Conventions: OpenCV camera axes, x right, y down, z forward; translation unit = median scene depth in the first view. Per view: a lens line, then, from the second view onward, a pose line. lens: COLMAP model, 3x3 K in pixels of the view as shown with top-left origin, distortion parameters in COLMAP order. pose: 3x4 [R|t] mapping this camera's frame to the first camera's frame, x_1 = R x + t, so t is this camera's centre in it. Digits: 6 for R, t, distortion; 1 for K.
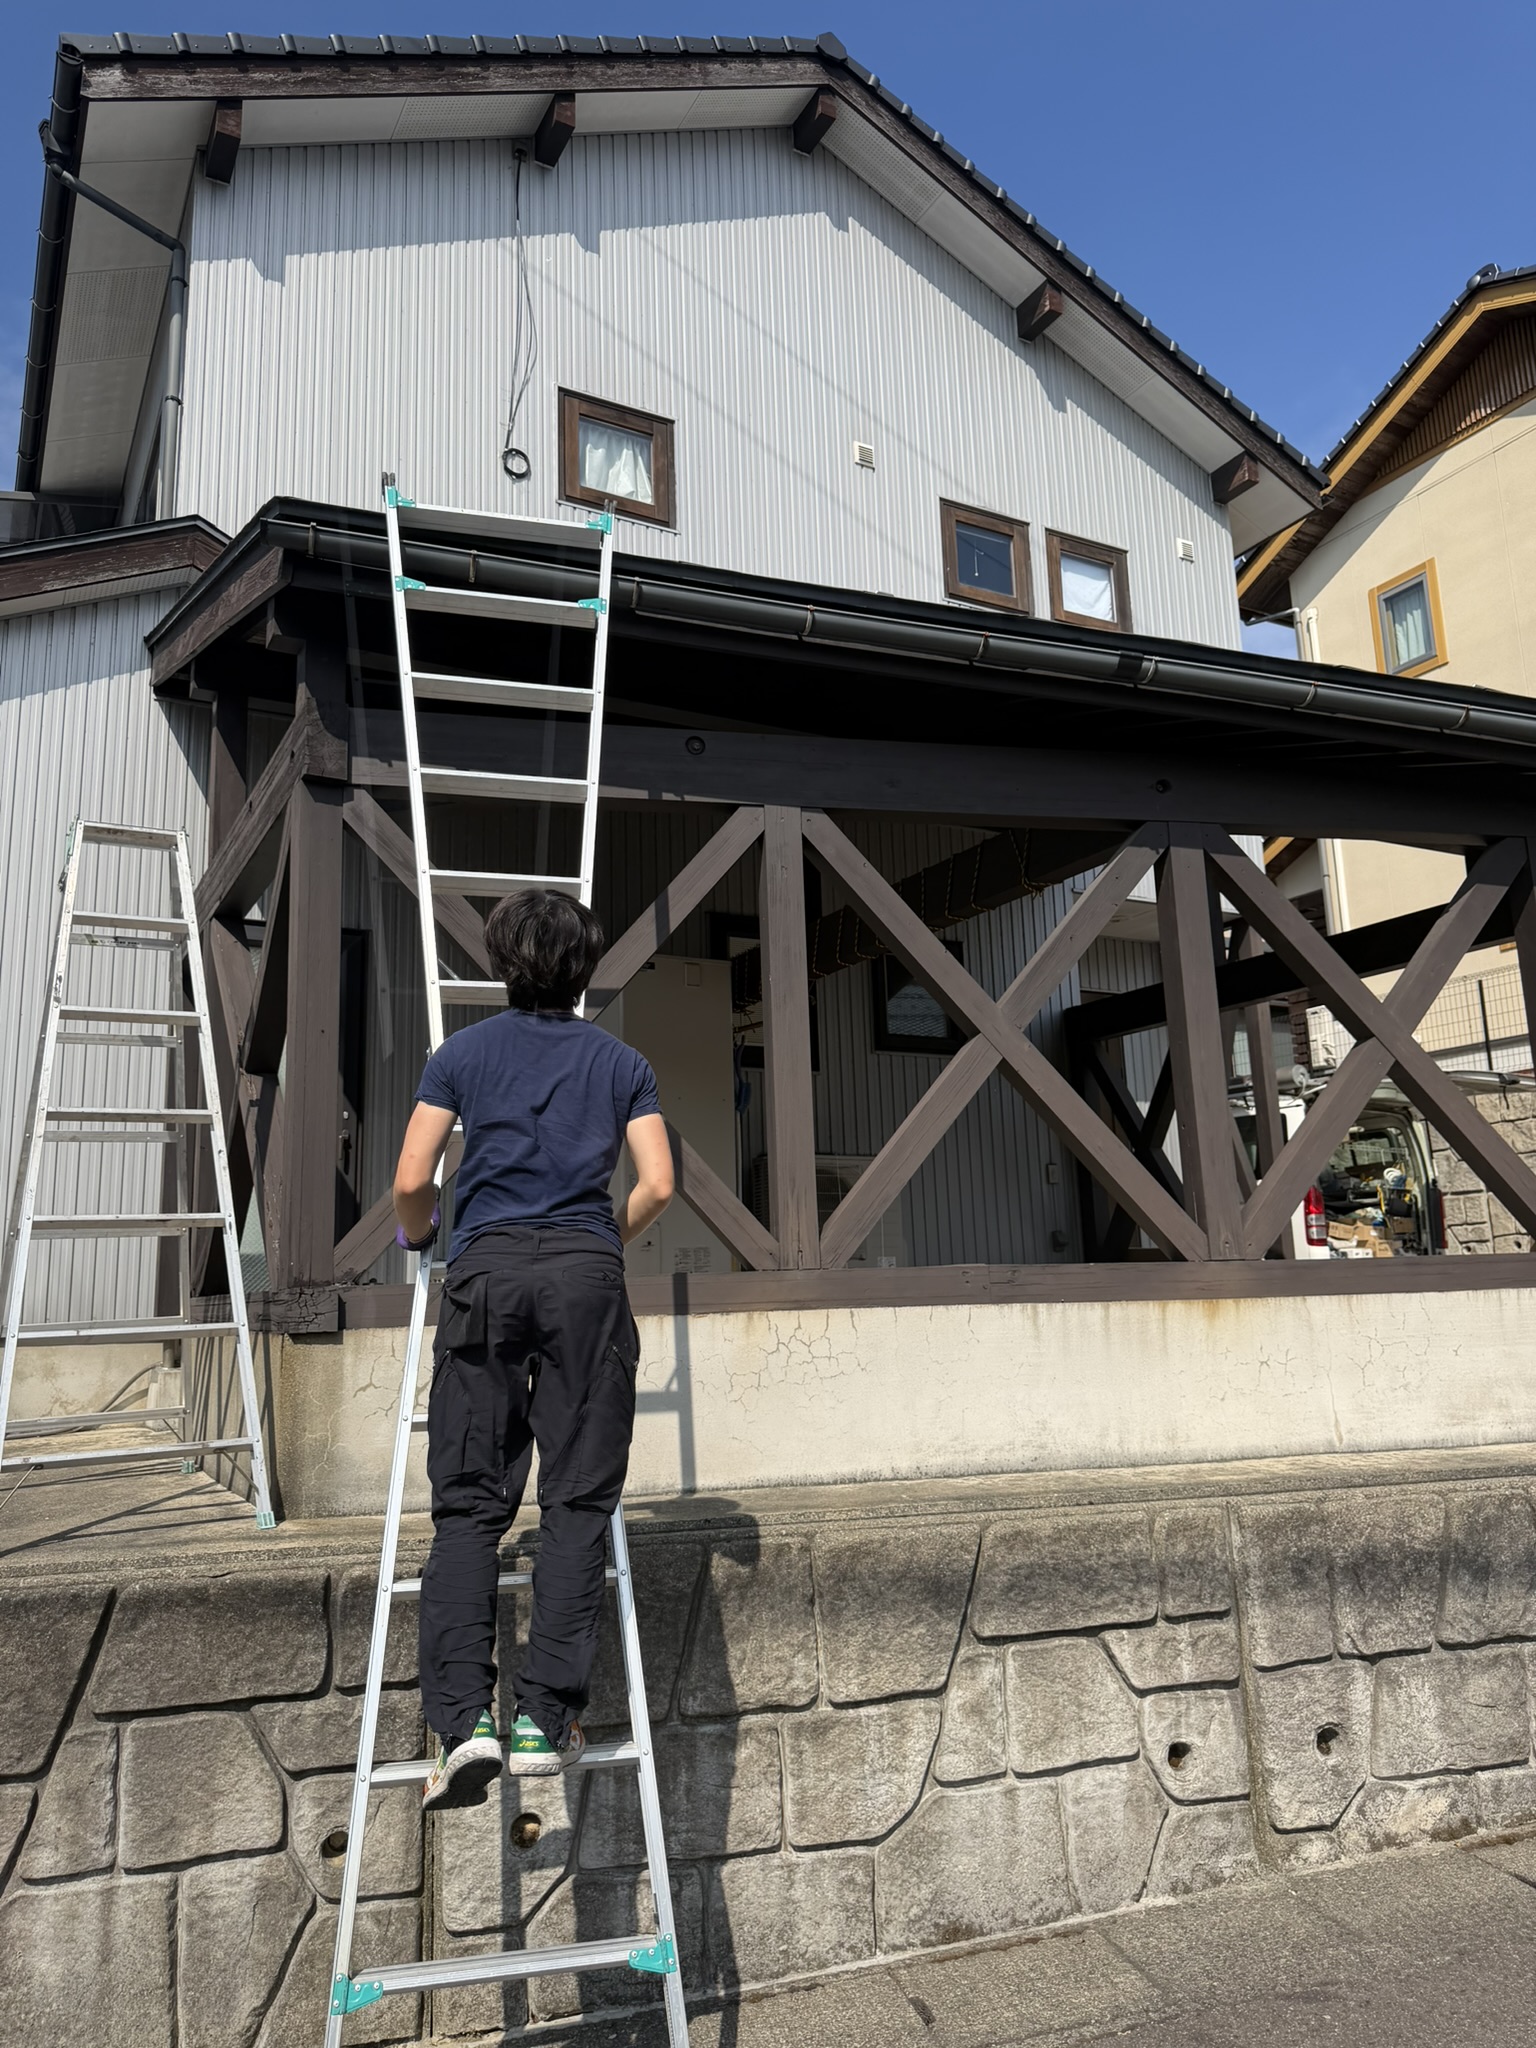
lens RADIAL K [[1428.6, 0, 774.6], [0, 1428.6, 1011.9], [0, 0, 1]] dist [0.065473, -0.047656]
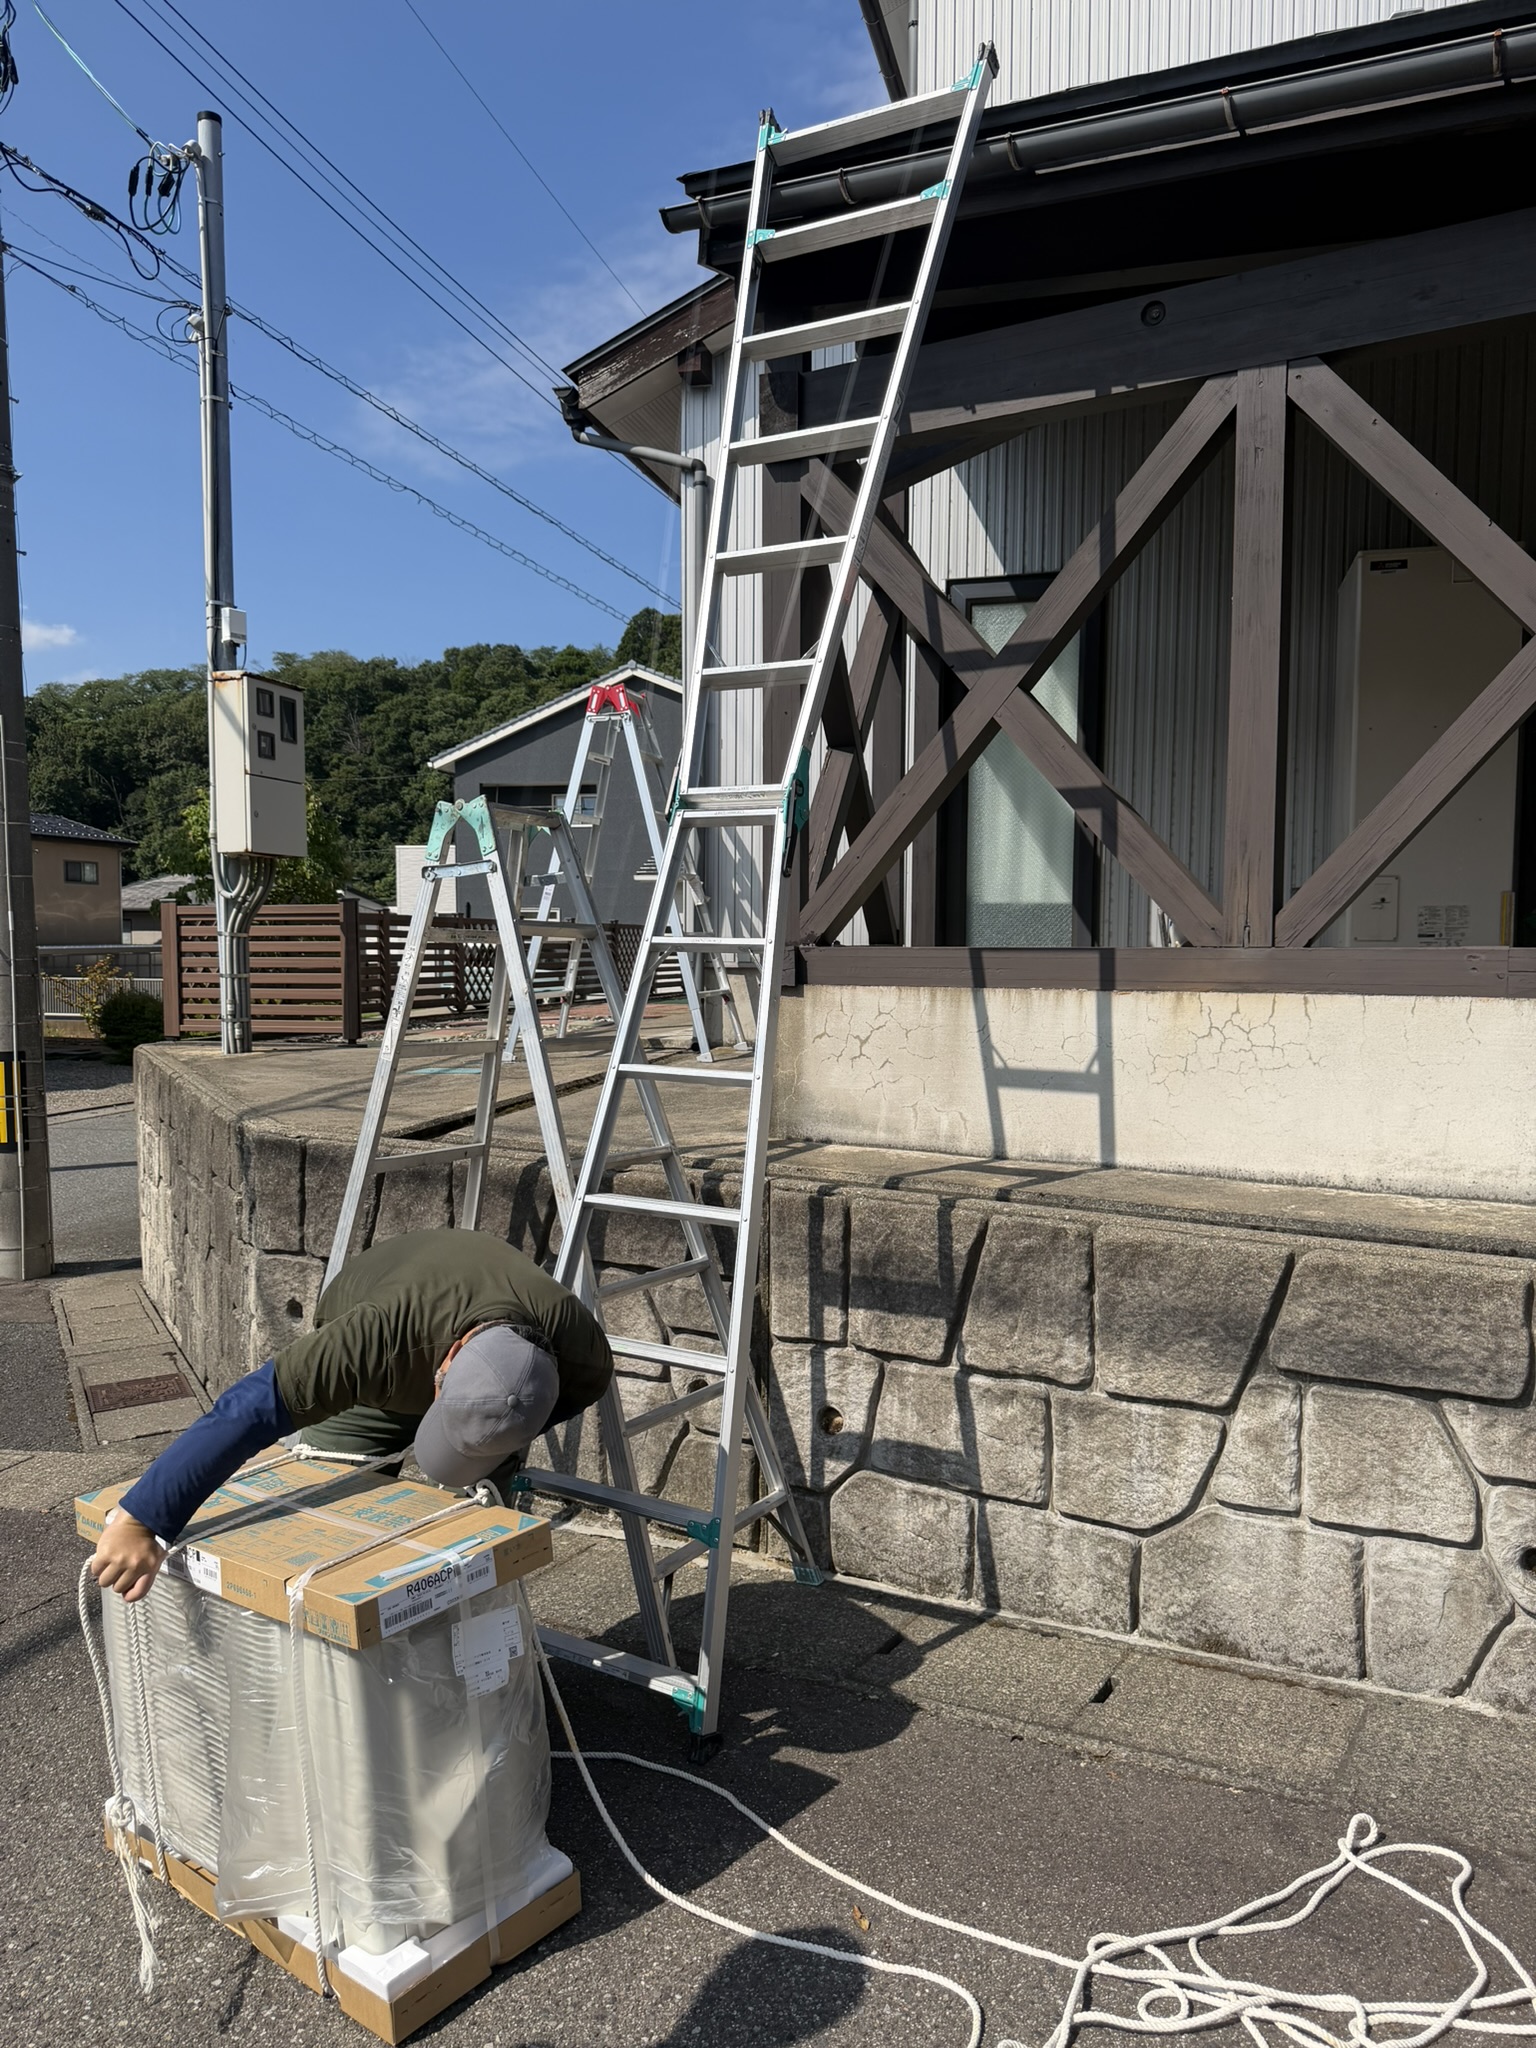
lens RADIAL K [[1428.6, 0, 755.8], [0, 1428.6, 1011.2], [0, 0, 1]] dist [0.065473, -0.047656]
pose [[0.732002, 0.066892, -0.678011, 0.494711], [0.101027, 0.973509, 0.205118, 0.012262], [0.673770, -0.218645, 0.705853, 0.220988]]
